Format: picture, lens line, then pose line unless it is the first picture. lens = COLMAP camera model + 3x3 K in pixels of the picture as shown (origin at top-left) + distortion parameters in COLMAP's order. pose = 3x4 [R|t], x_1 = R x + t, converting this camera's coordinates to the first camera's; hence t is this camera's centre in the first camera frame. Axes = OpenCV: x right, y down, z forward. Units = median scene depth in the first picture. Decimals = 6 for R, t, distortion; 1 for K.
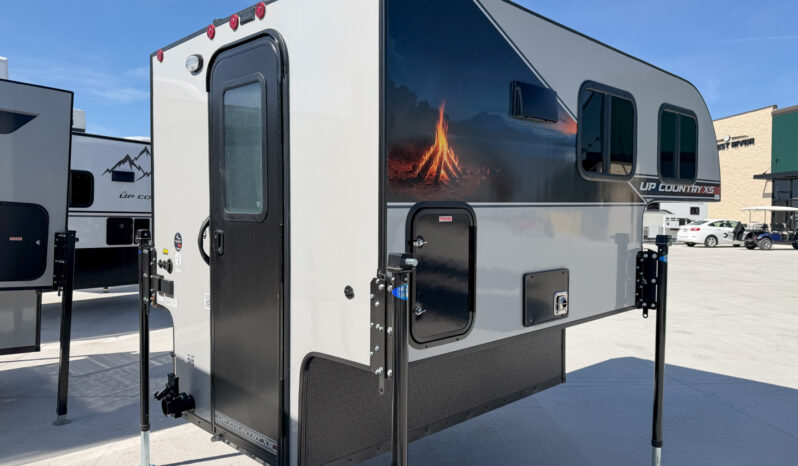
lens RADIAL K [[563.9, 0, 399.0], [0, 563.9, 233.0], [0, 0, 1]] dist [-0.002699, -0.002330]
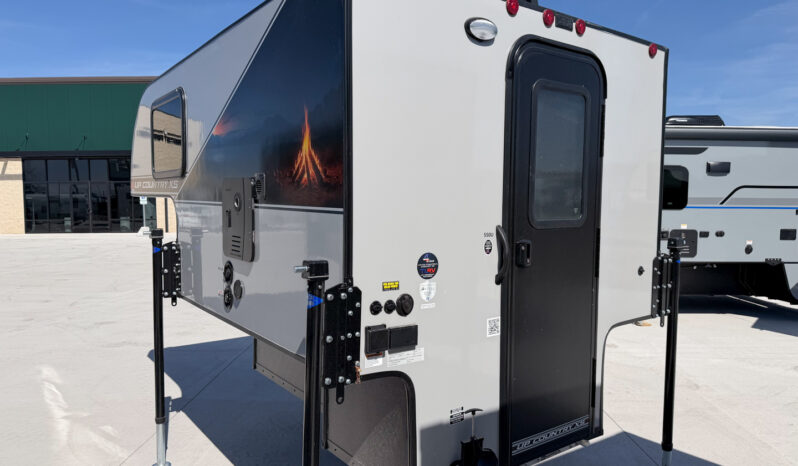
lens RADIAL K [[583.6, 0, 409.8], [0, 583.6, 242.8], [0, 0, 1]] dist [0.140709, -0.241464]
pose [[0.124802, -0.082661, 0.988732, -1.232970], [0.031181, 0.996358, 0.079363, -0.079215], [-0.991692, 0.020925, 0.126925, 1.025051]]
